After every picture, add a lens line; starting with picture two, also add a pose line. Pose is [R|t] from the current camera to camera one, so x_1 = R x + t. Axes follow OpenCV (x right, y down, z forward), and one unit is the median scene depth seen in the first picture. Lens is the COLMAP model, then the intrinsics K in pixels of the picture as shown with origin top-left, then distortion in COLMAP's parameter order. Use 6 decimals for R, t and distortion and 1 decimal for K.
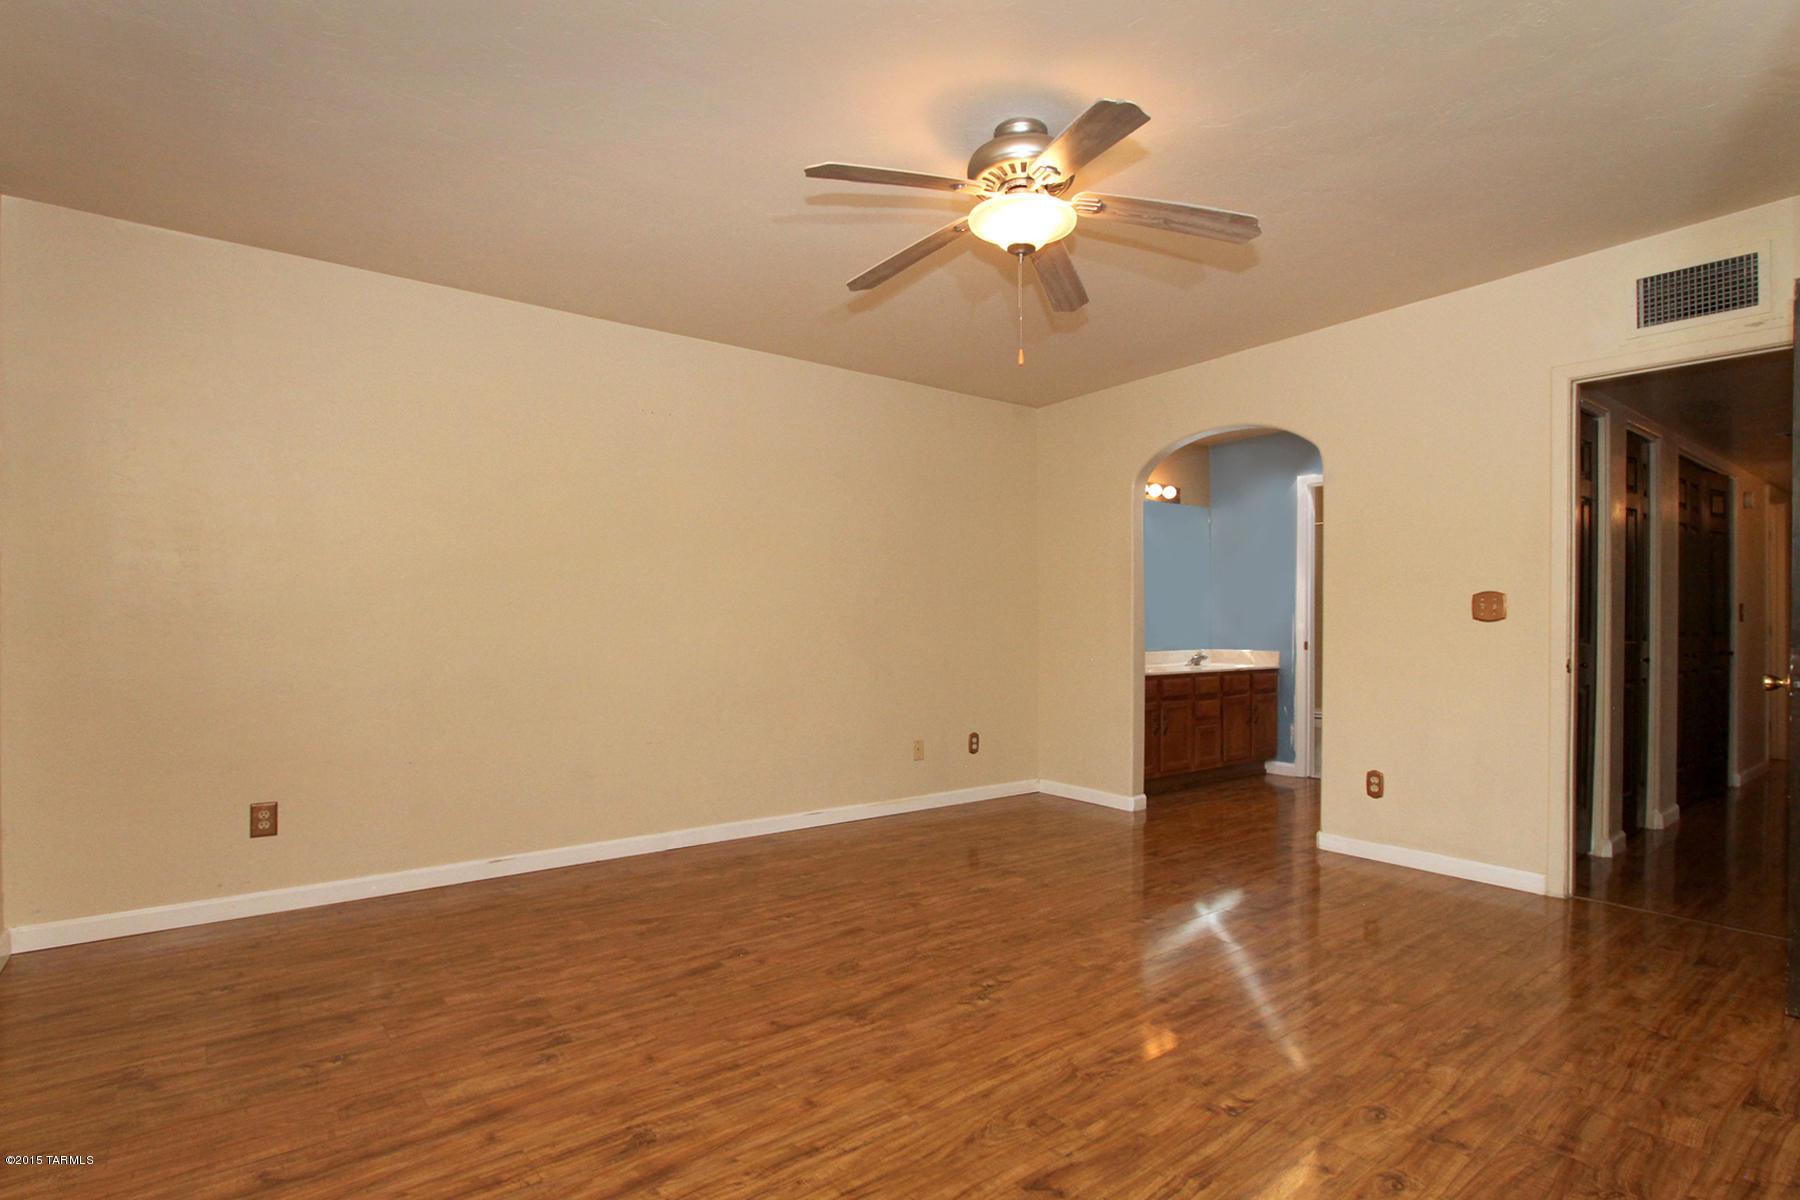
lens RADIAL K [[812.1, 0, 926.6], [0, 812.1, 608.3], [0, 0, 1]] dist [-0.014514, 0.001396]
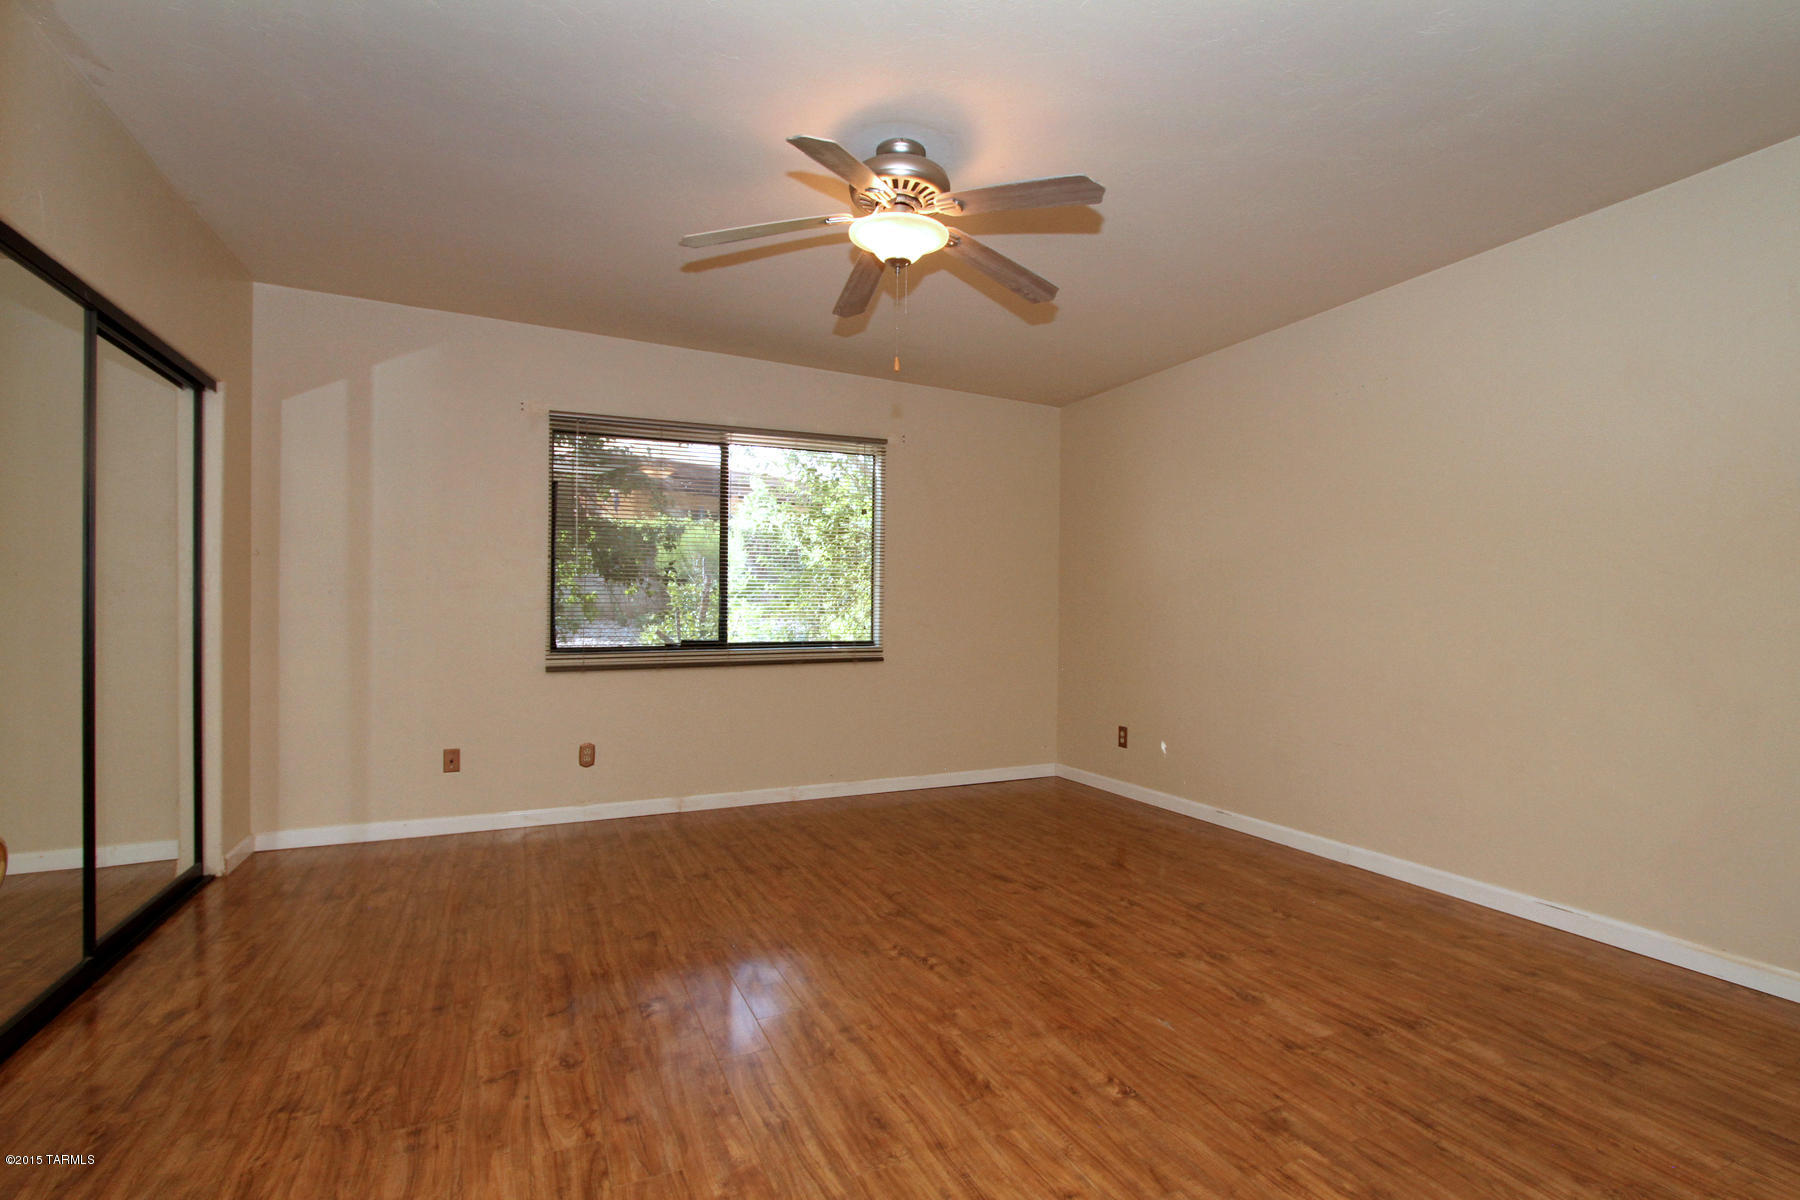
lens RADIAL K [[812.1, 0, 926.6], [0, 812.1, 608.3], [0, 0, 1]] dist [-0.014514, 0.001396]
pose [[-0.158397, -0.008621, -0.987338, 0.963884], [0.013755, 0.999846, -0.010937, 0.025908], [0.987280, -0.015313, -0.158254, 1.025987]]
